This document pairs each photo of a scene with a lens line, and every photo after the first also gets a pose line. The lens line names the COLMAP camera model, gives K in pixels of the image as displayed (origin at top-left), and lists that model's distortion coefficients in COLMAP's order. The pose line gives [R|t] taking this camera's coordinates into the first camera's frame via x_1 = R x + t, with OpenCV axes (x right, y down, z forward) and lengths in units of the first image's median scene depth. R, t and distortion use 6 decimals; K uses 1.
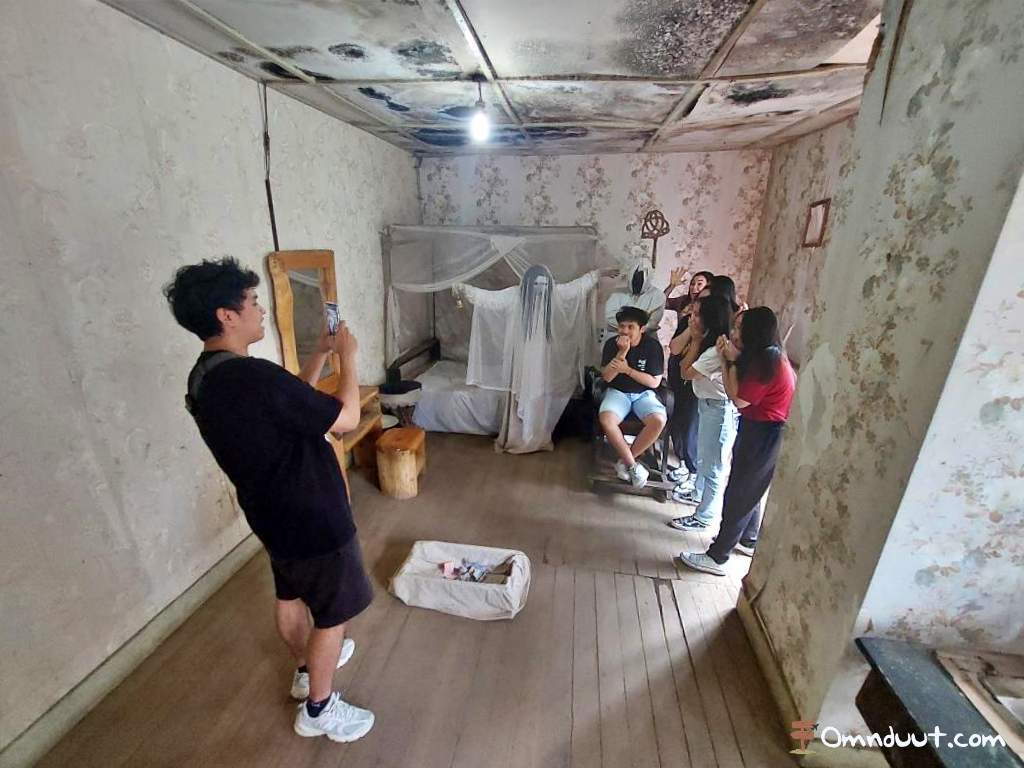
lens RADIAL K [[422.3, 0, 518.1], [0, 422.3, 384.7], [0, 0, 1]] dist [-0.011287, -0.000179]
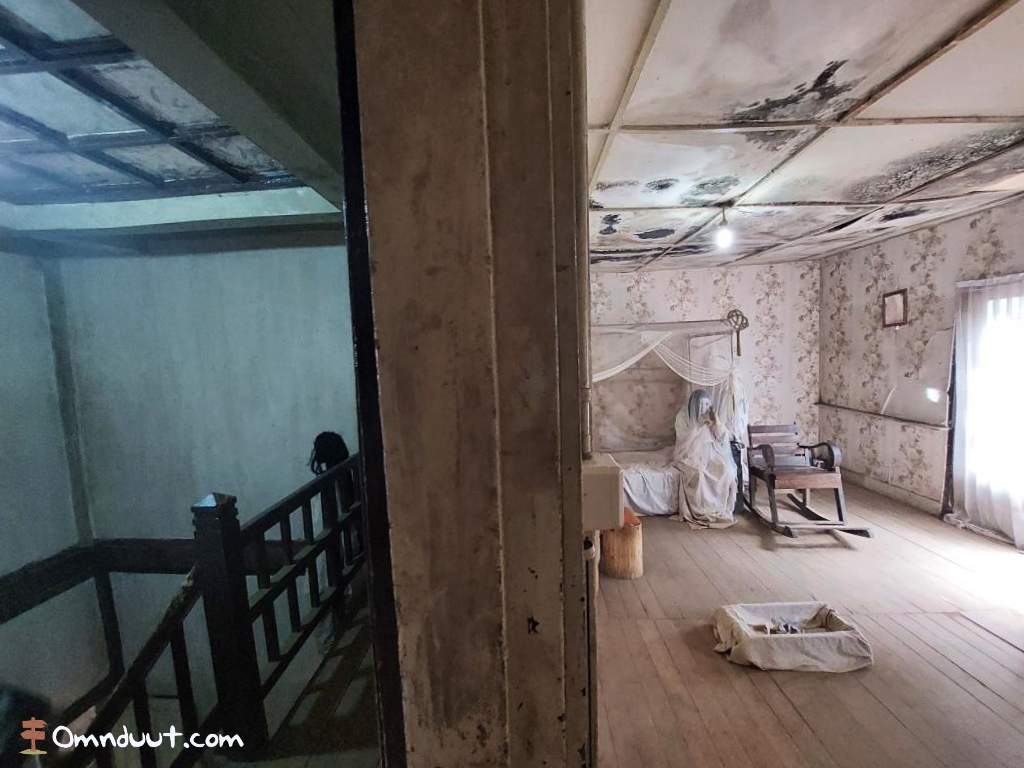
lens RADIAL K [[406.2, 0, 528.0], [0, 406.2, 389.3], [0, 0, 1]] dist [-0.017471, 0.001372]
pose [[0.991744, -0.066554, 0.109613, -0.507795], [0.091846, 0.965169, -0.244974, 0.043760], [-0.089491, 0.253019, 0.963313, -0.005747]]
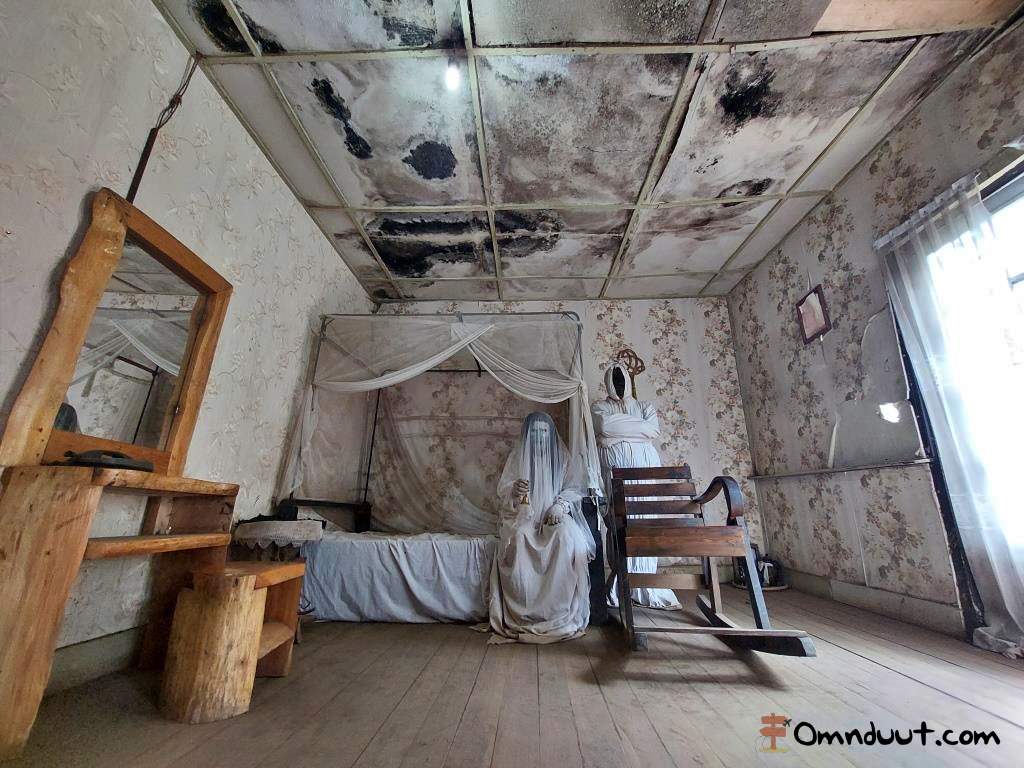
lens RADIAL K [[406.2, 0, 515.2], [0, 406.2, 387.2], [0, 0, 1]] dist [-0.017471, 0.001372]
pose [[0.993886, 0.021362, 0.108329, -0.024180], [0.044298, 0.821542, -0.568425, 0.203160], [-0.101140, 0.569748, 0.815572, 0.413647]]
